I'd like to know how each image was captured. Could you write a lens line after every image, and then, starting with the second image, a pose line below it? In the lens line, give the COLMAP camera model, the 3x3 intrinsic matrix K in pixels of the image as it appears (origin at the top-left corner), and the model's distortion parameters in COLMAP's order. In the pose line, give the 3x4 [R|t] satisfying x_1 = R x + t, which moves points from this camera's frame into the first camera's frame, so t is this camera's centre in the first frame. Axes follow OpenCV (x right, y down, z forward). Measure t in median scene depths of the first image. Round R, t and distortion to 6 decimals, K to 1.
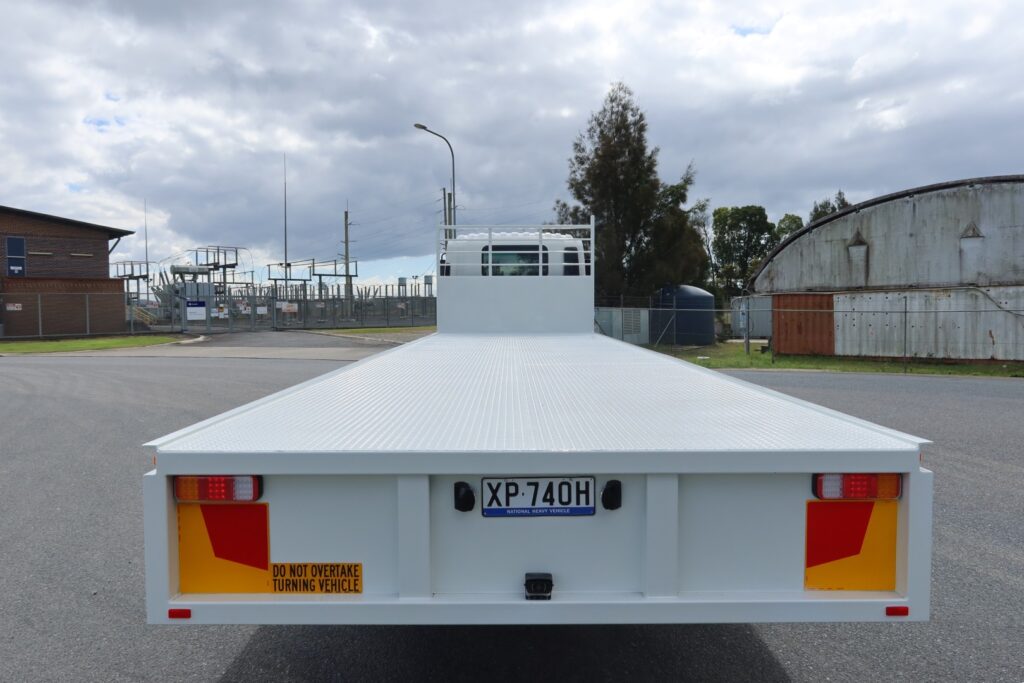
lens RADIAL K [[729.8, 0, 533.2], [0, 729.8, 344.0], [0, 0, 1]] dist [-0.013537, -0.001748]
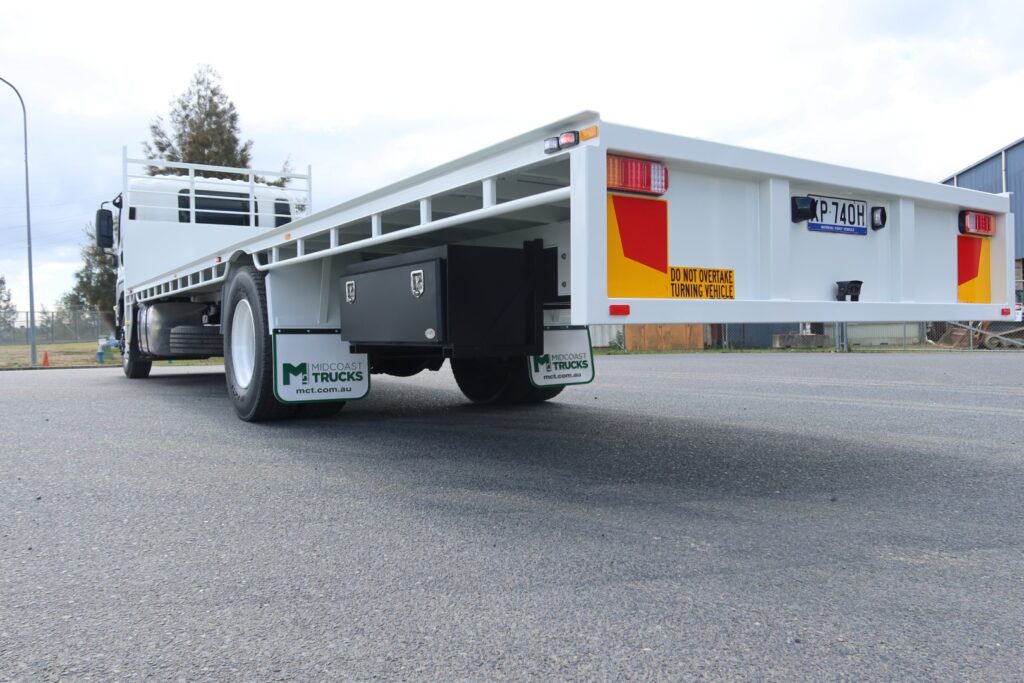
lens RADIAL K [[761.0, 0, 512.0], [0, 761.0, 341.5], [0, 0, 1]] dist [-0.025243, -0.000198]
pose [[0.850355, -0.024414, 0.525644, -0.210809], [0.043258, 0.998785, -0.023591, 0.082562], [-0.524429, 0.042799, 0.850378, 0.054461]]
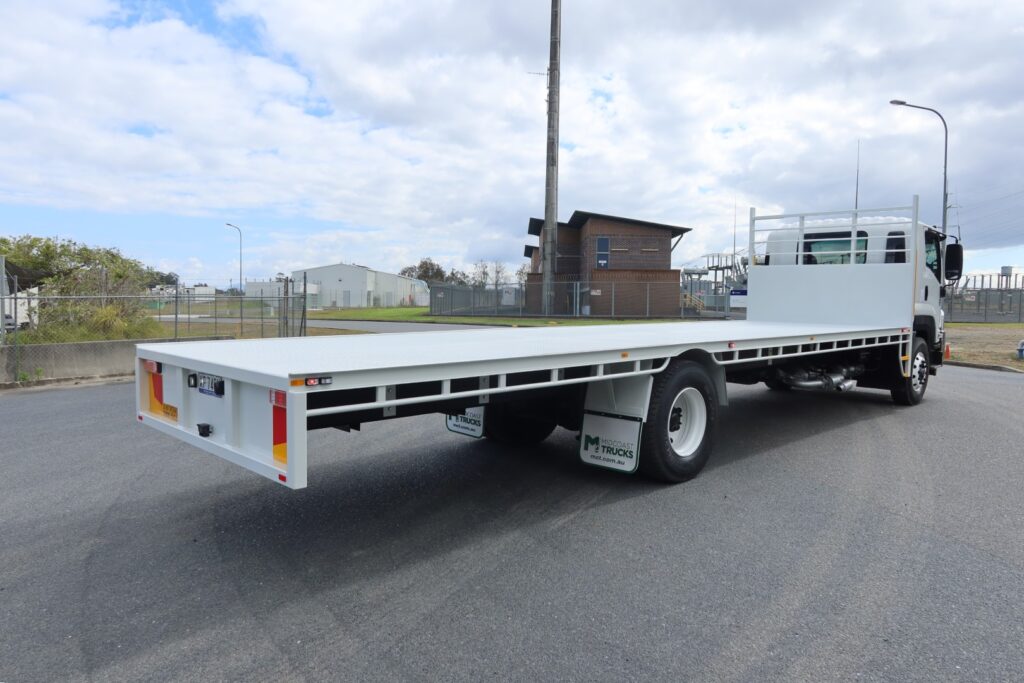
lens RADIAL K [[729.8, 0, 533.2], [0, 729.8, 344.0], [0, 0, 1]] dist [-0.013537, -0.001748]
pose [[0.701020, 0.064650, -0.710205, 0.393428], [-0.055323, 0.997811, 0.036224, -0.002152], [0.710993, 0.013897, 0.703062, 0.053537]]
